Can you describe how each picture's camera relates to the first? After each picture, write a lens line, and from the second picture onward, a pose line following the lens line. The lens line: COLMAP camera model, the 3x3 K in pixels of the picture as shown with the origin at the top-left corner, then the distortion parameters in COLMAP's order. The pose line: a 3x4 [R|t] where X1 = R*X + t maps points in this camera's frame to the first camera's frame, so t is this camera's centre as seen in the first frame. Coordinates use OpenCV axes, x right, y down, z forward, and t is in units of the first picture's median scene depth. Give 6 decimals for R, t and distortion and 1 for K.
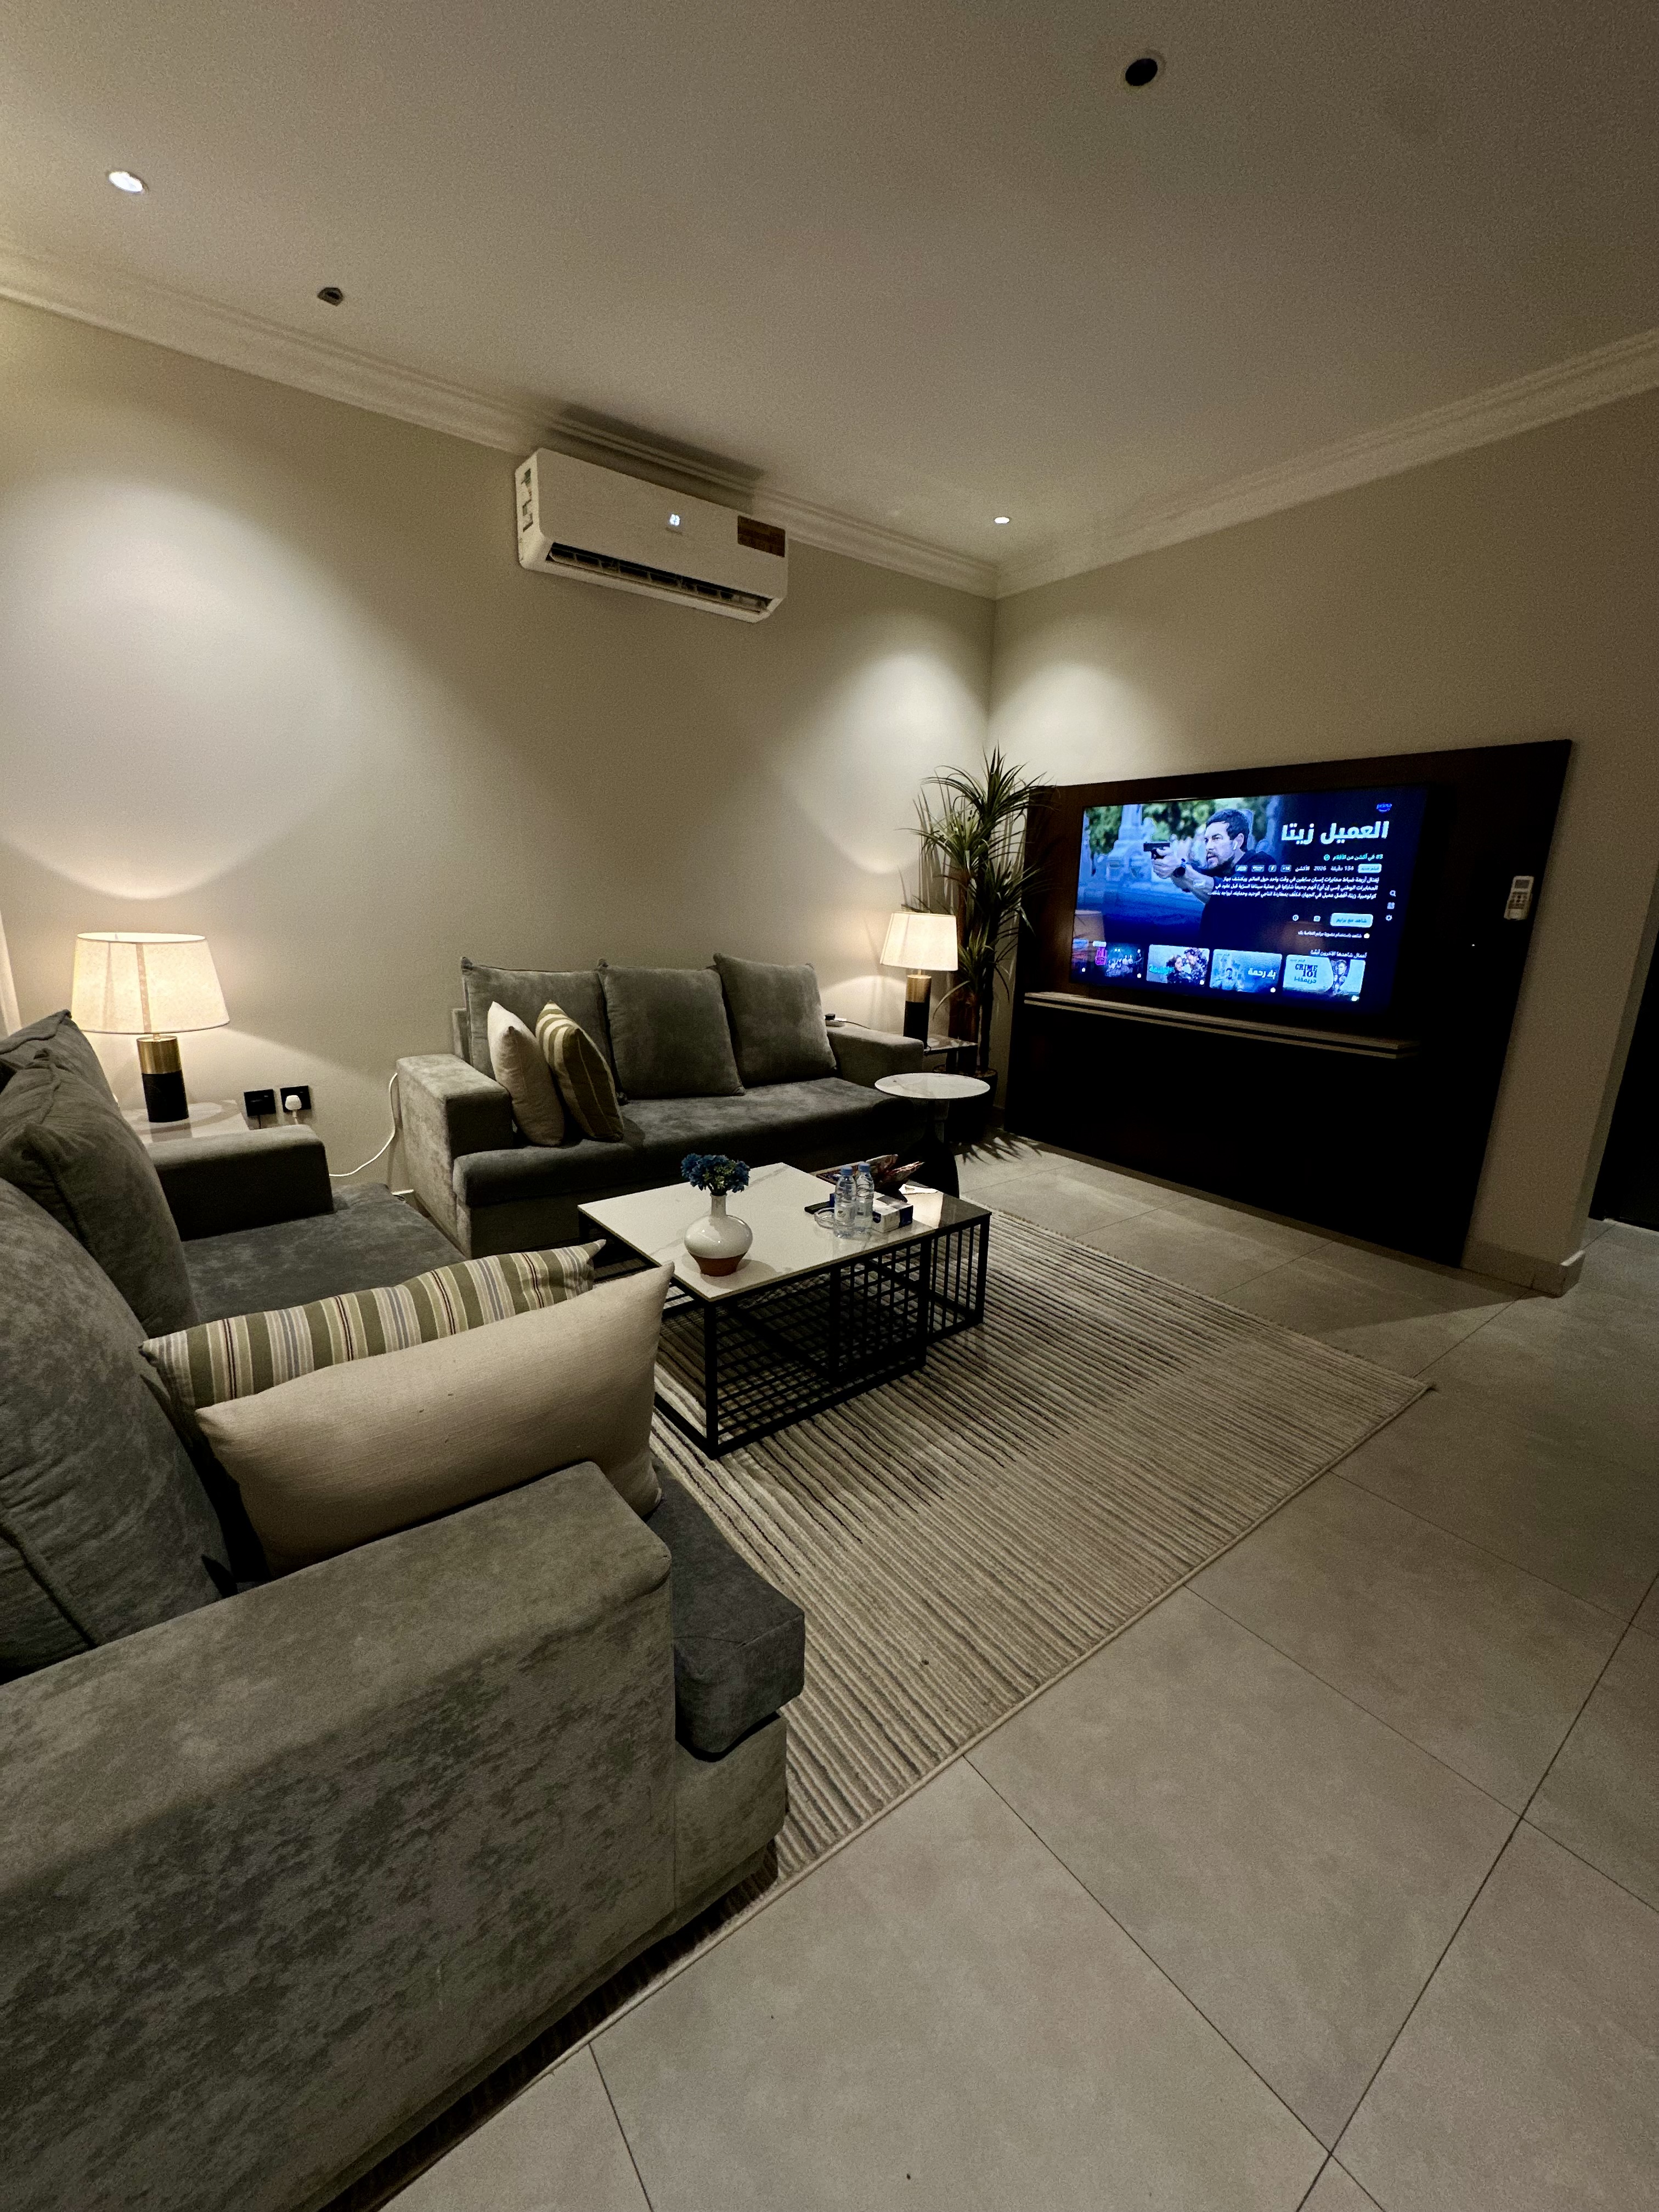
lens RADIAL K [[871.5, 0, 829.5], [0, 871.5, 1106.0], [0, 0, 1]] dist [0.000156, 0.000021]
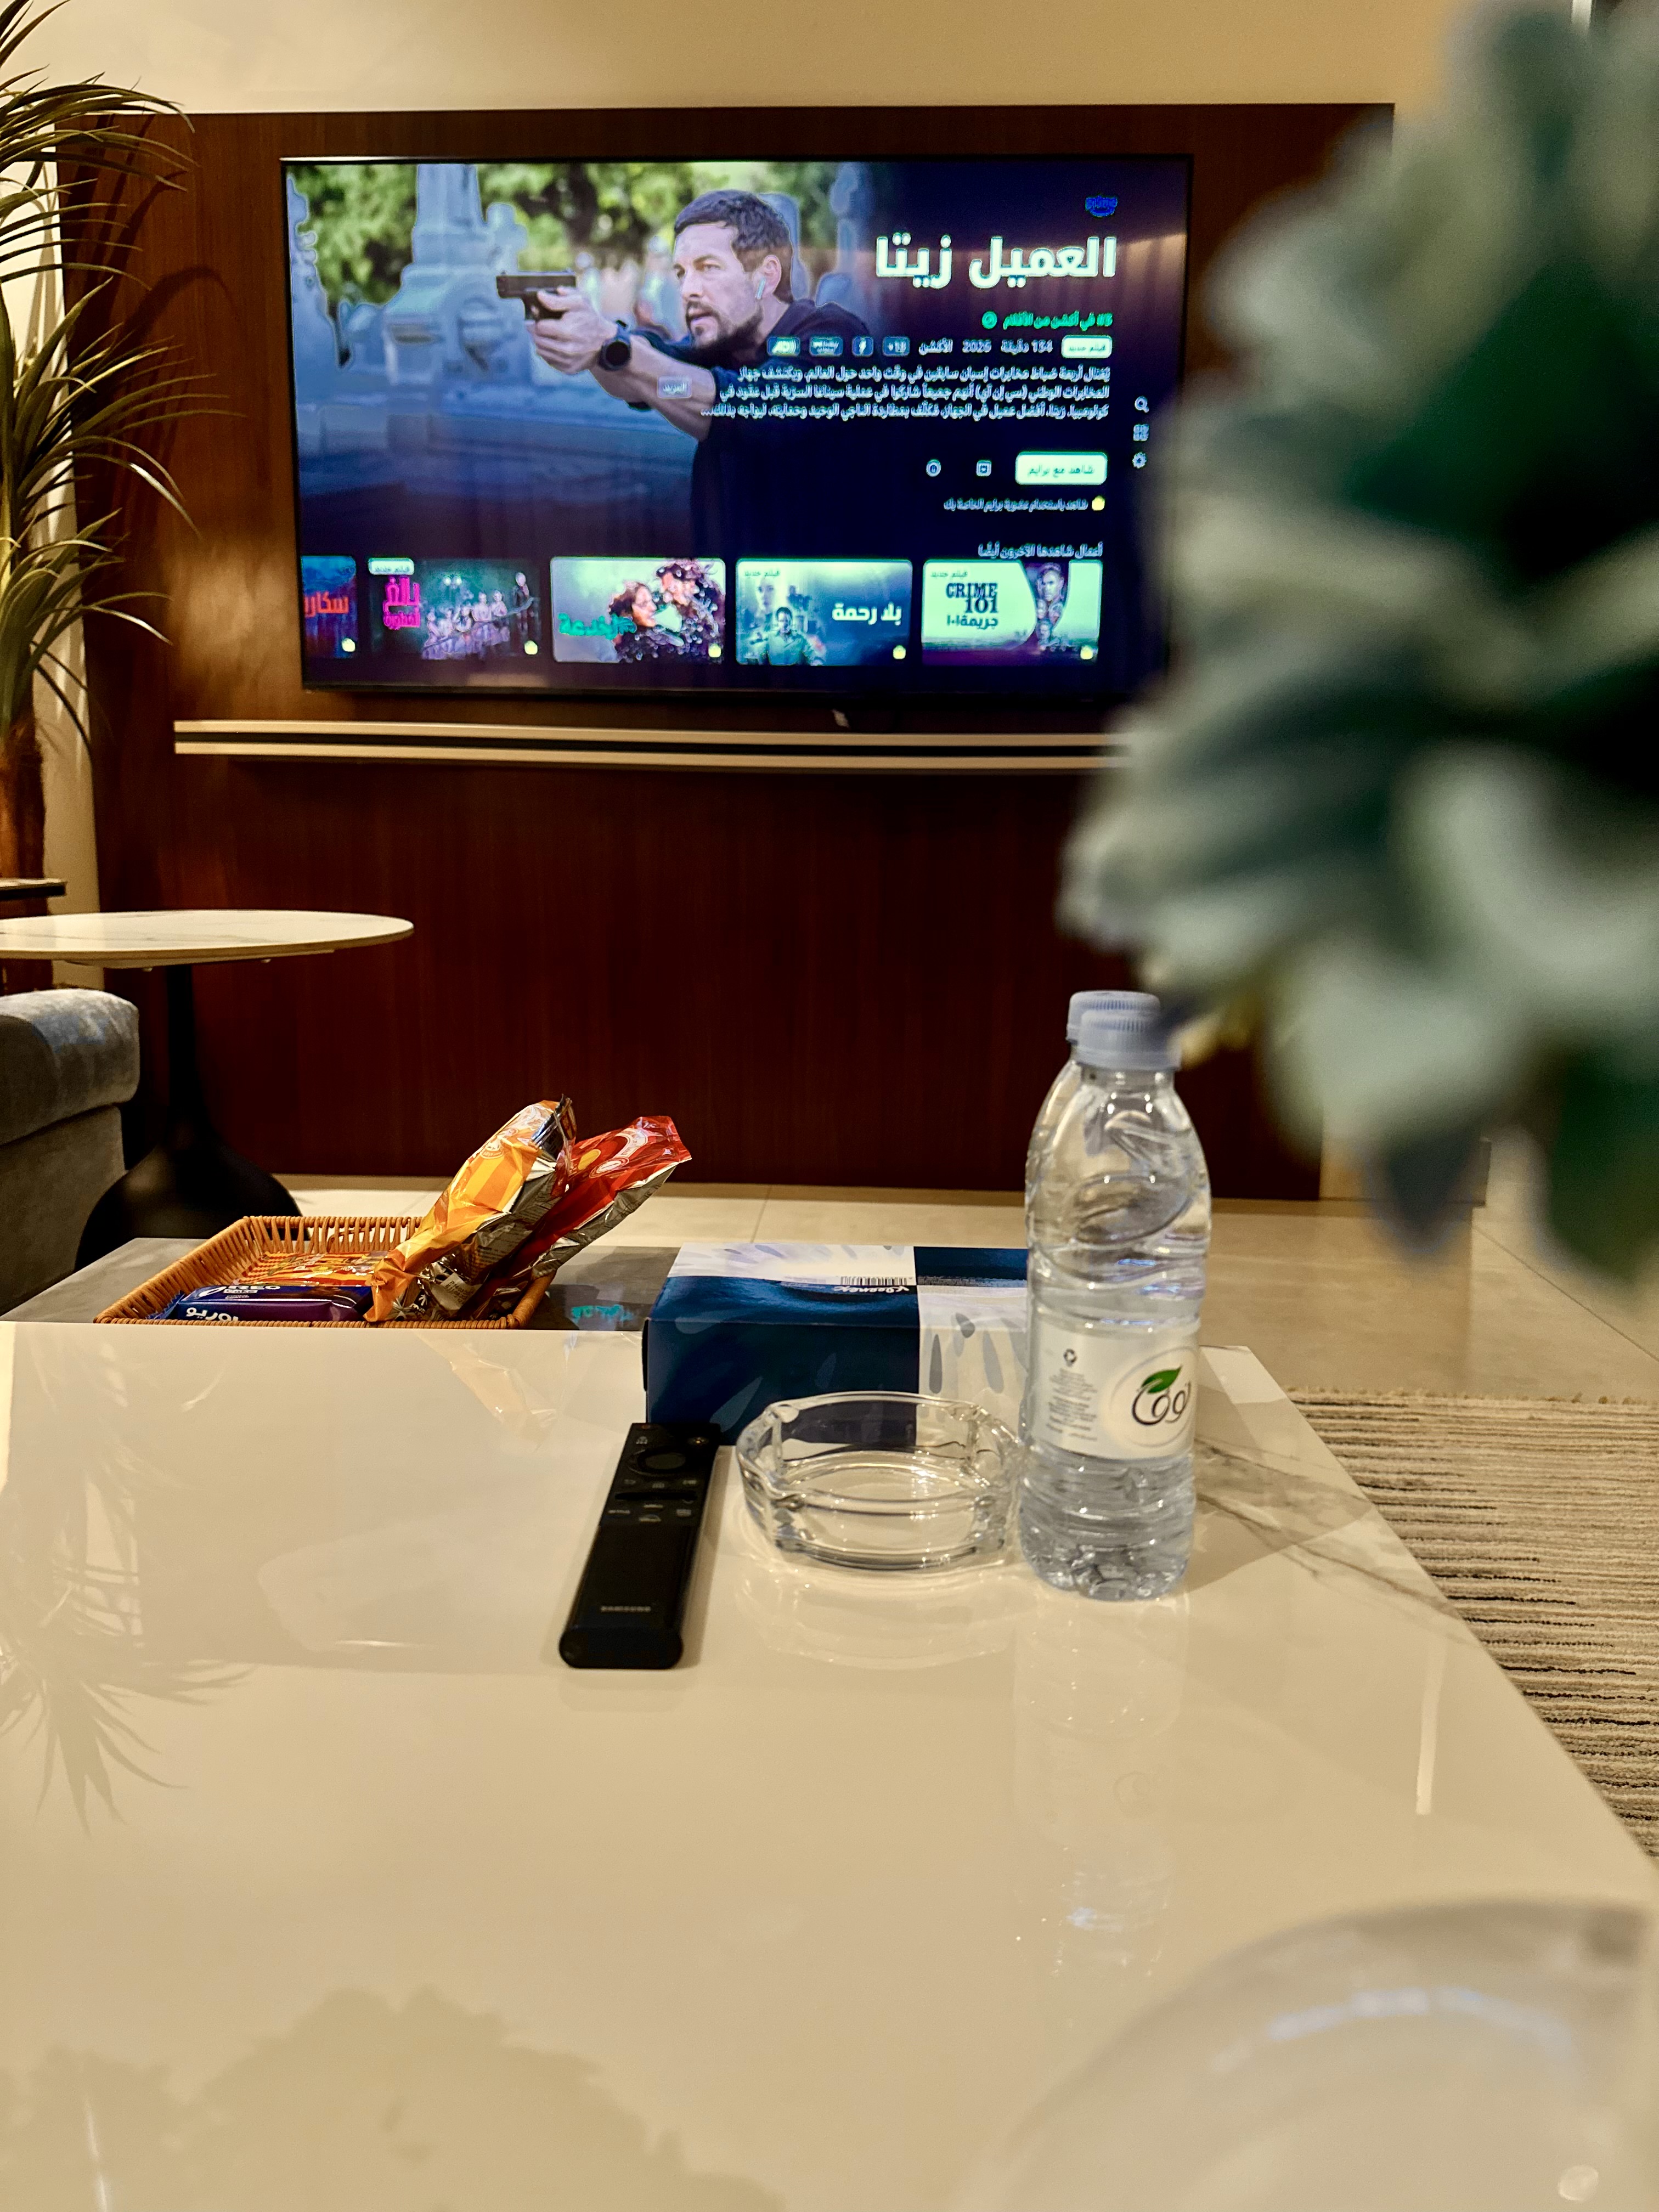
lens RADIAL K [[1563.5, 0, 829.5], [0, 1563.5, 1106.0], [0, 0, 1]] dist [-0.021337, -0.001713]
pose [[0.628000, -0.137094, 0.766043, -0.097816], [0.196305, 0.980435, 0.014531, 0.056577], [-0.753048, 0.141252, 0.642625, 0.572351]]
